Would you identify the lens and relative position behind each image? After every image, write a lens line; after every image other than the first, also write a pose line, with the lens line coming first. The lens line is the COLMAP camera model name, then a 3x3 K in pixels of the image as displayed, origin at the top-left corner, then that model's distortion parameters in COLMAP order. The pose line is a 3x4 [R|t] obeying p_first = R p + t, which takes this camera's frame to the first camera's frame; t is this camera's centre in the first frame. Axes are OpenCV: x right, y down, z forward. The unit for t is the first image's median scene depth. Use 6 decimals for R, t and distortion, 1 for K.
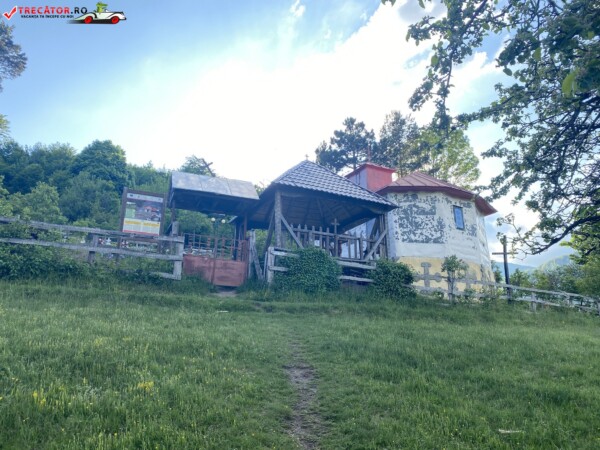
lens RADIAL K [[458.8, 0, 304.0], [0, 458.8, 221.8], [0, 0, 1]] dist [0.036966, -0.046228]
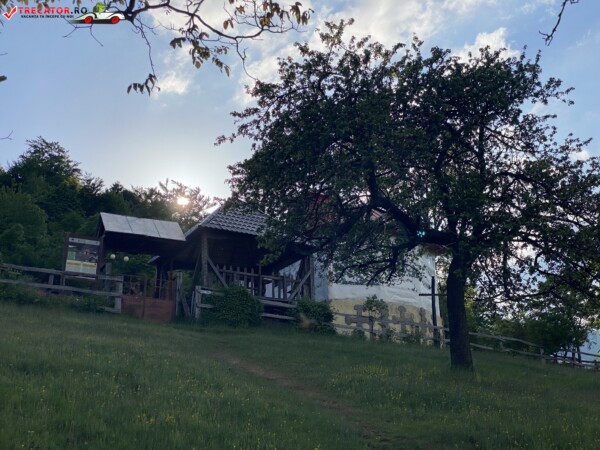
lens RADIAL K [[896.3, 0, 312.2], [0, 896.3, 216.1], [0, 0, 1]] dist [0.081731, 0.061929]
pose [[0.996841, 0.007418, 0.079072, 0.026678], [-0.004019, 0.999064, -0.043066, -0.019763], [-0.079318, 0.042612, 0.995938, -1.094162]]
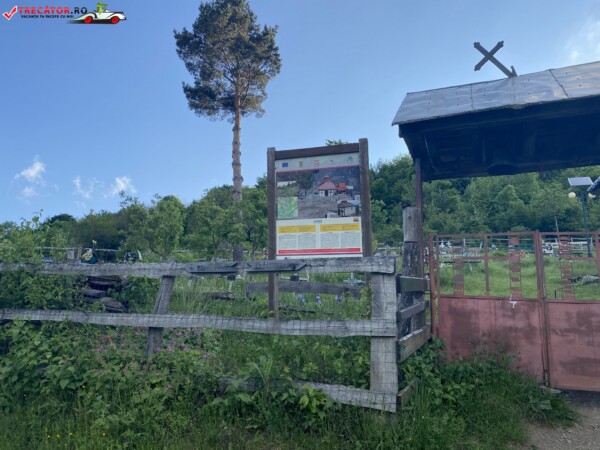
lens RADIAL K [[453.8, 0, 301.0], [0, 453.8, 223.8], [0, 0, 1]] dist [0.075207, -0.108222]
pose [[0.712301, -0.155296, -0.684478, -0.085637], [0.162004, 0.985259, -0.054948, 0.017464], [0.682922, -0.071749, 0.726960, 0.639321]]
